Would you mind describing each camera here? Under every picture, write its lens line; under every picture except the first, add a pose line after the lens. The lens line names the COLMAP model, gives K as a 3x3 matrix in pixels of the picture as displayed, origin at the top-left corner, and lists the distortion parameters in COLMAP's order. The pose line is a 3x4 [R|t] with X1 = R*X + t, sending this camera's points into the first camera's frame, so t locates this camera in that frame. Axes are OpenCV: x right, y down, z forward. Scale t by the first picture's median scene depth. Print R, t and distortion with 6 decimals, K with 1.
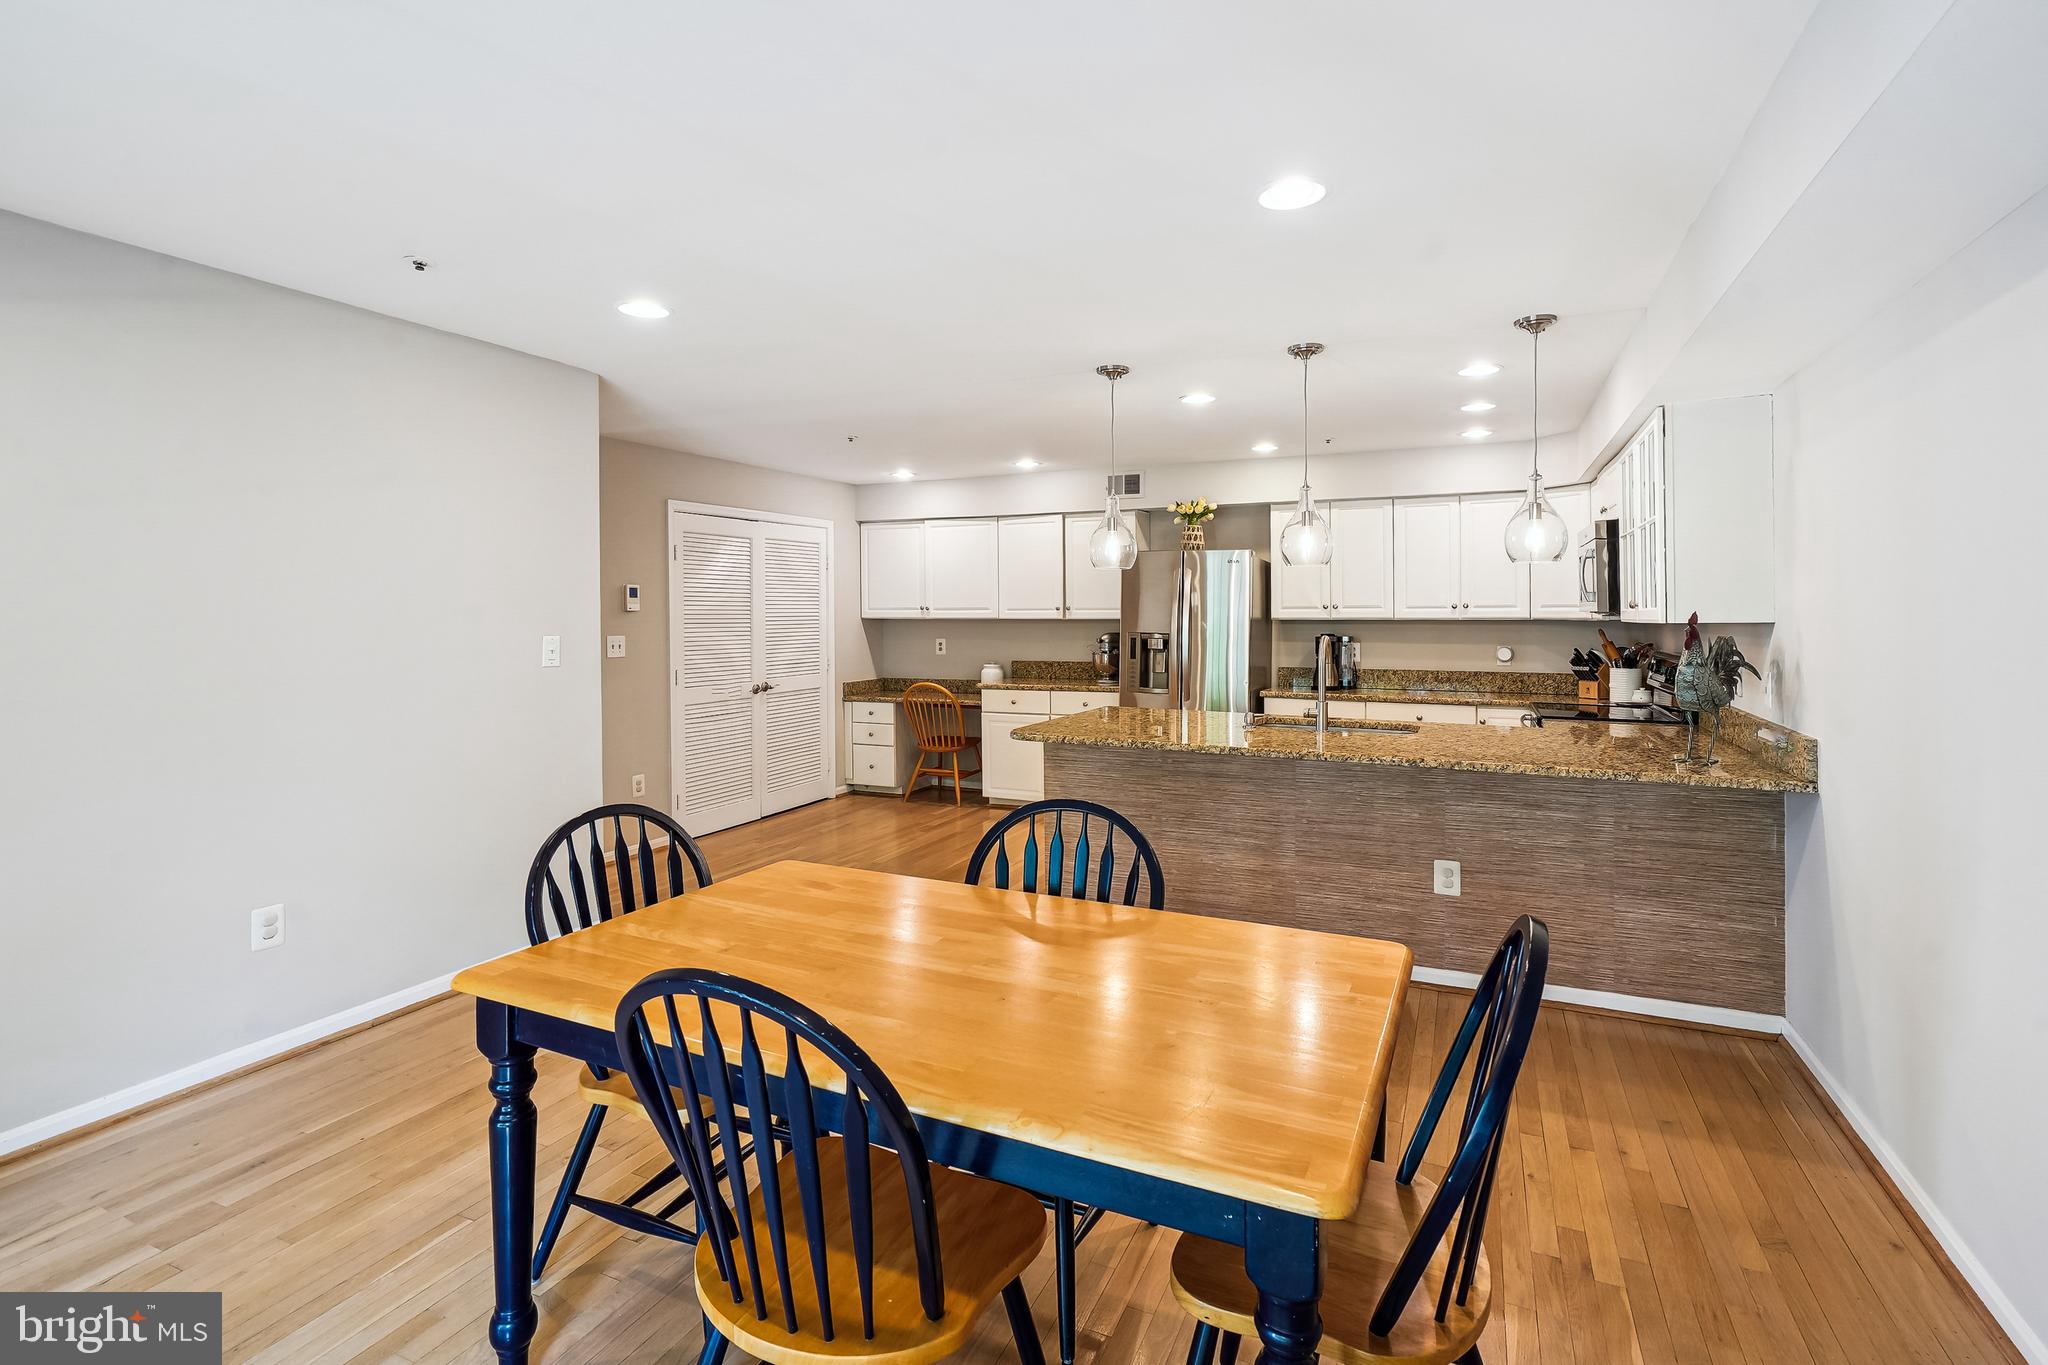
lens RADIAL K [[971.1, 0, 1029.4], [0, 971.1, 614.0], [0, 0, 1]] dist [-0.002289, -0.000015]
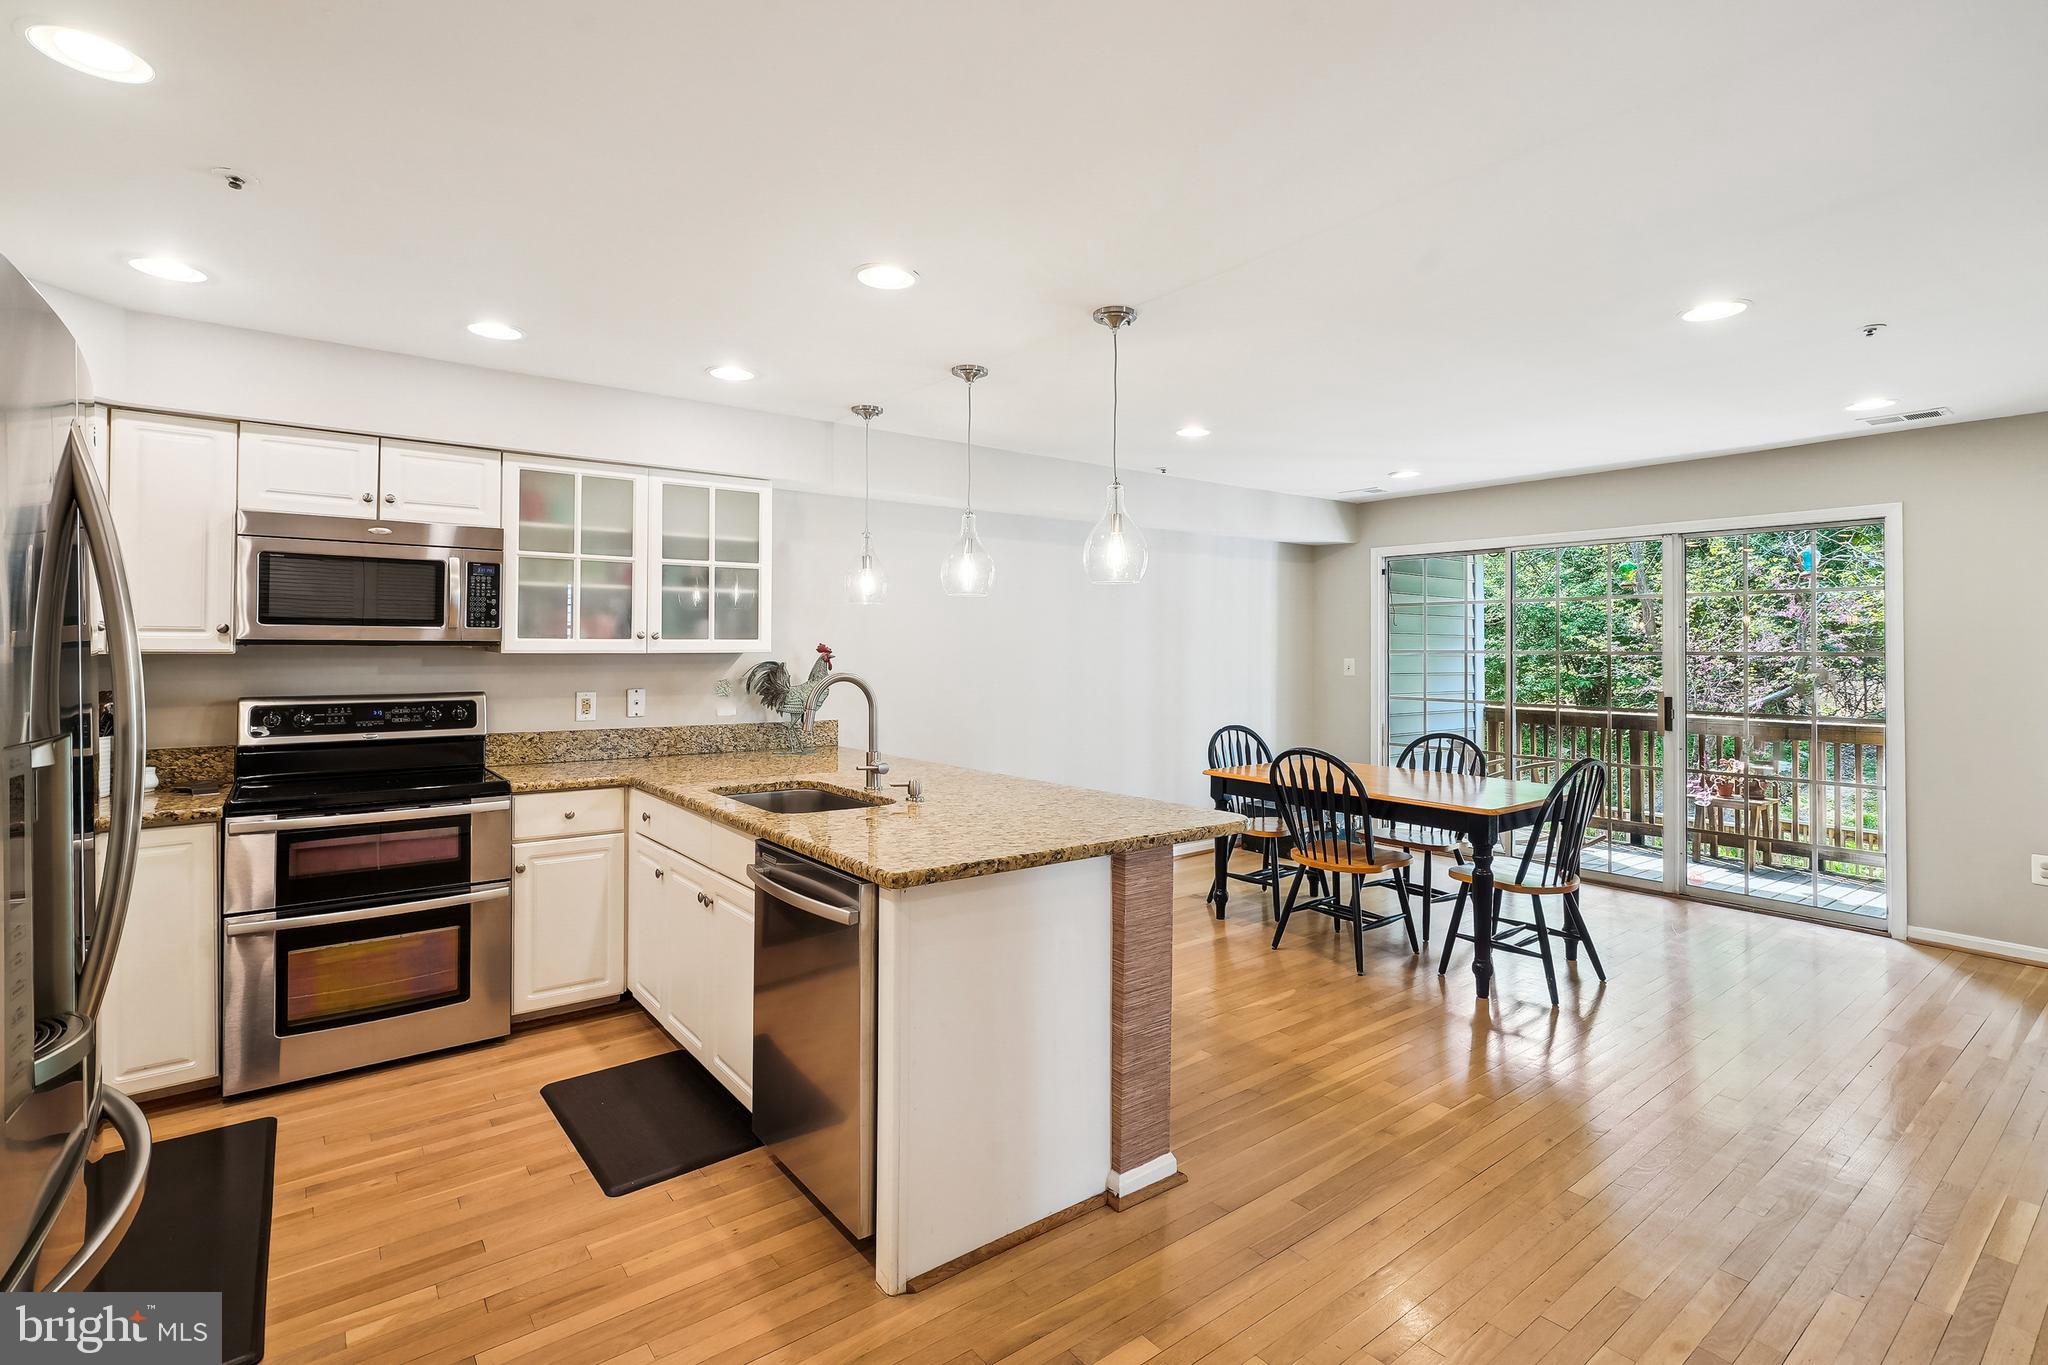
lens RADIAL K [[957.6, 0, 1038.9], [0, 957.6, 631.7], [0, 0, 1]] dist [0.000060, 0.000876]
pose [[-0.886759, 0.006967, 0.462179, -0.125422], [-0.001198, 0.999848, -0.017369, 0.002507], [-0.462230, -0.015956, -0.886616, 1.068083]]
